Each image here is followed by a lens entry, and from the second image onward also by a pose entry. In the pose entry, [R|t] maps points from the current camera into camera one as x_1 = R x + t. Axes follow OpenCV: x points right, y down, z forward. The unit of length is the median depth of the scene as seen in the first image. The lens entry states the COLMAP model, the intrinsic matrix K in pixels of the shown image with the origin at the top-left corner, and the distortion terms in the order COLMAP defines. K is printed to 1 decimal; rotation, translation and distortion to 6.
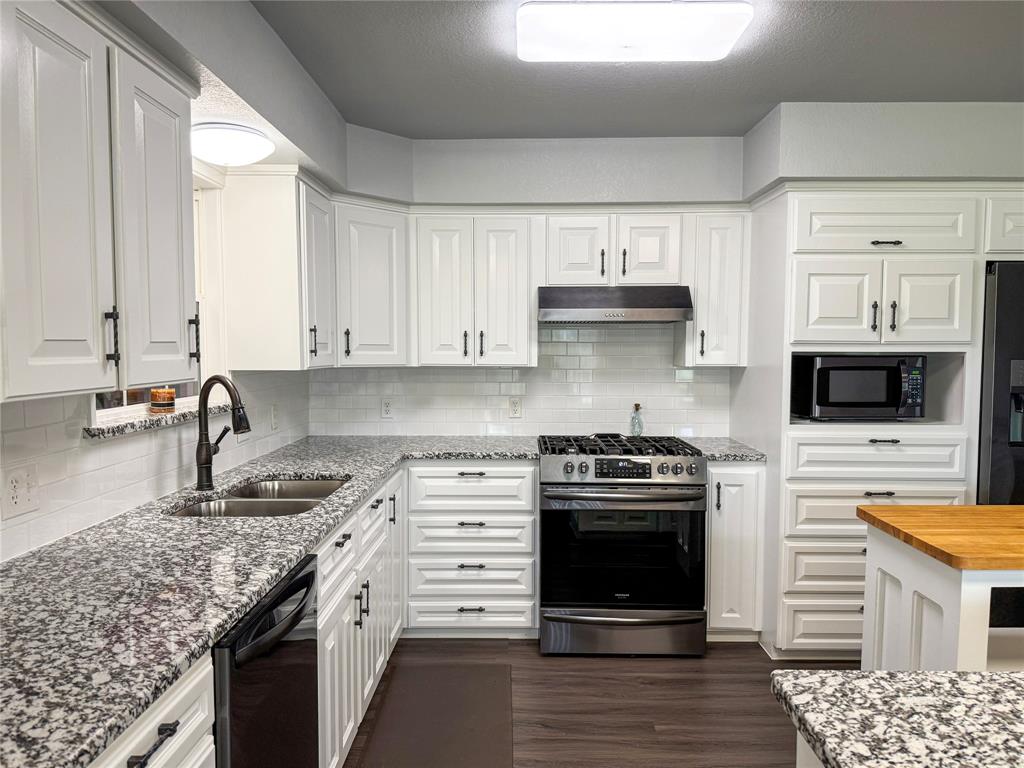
lens RADIAL K [[728.1, 0, 511.7], [0, 728.1, 384.8], [0, 0, 1]] dist [-0.001026, -0.004116]
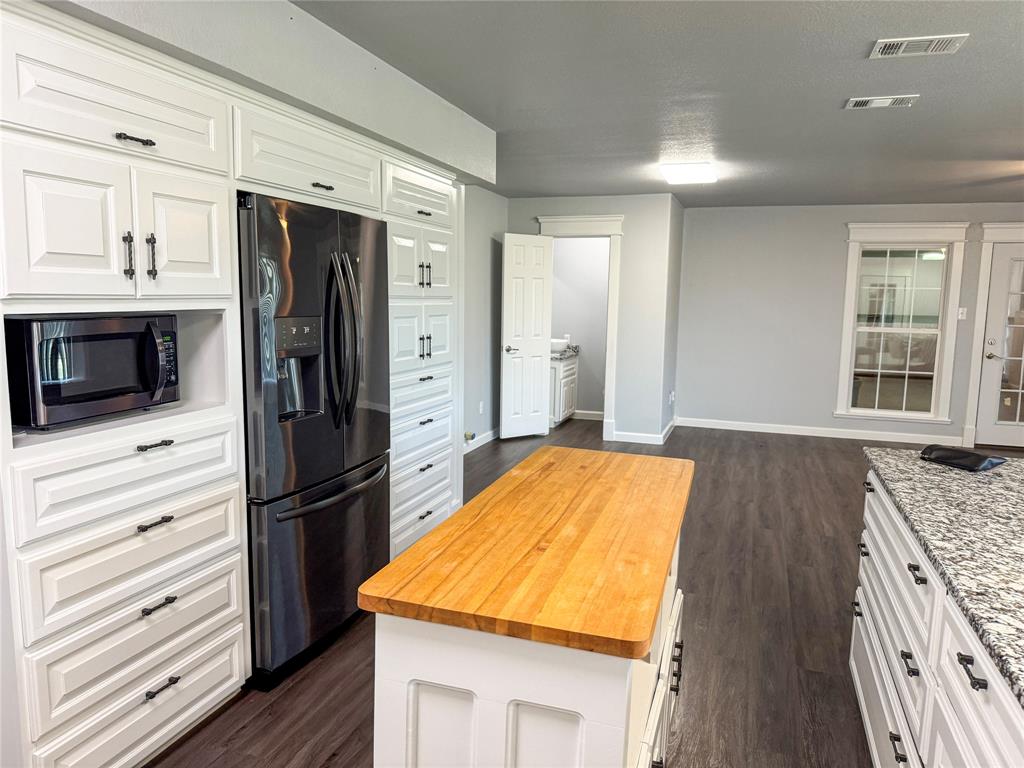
lens RADIAL K [[728.1, 0, 509.7], [0, 728.1, 388.4], [0, 0, 1]] dist [-0.001026, -0.004116]
pose [[0.313385, -0.121219, 0.941858, -0.009232], [0.041006, 0.992622, 0.114108, -0.037455], [-0.948740, 0.002862, 0.316044, 0.480161]]
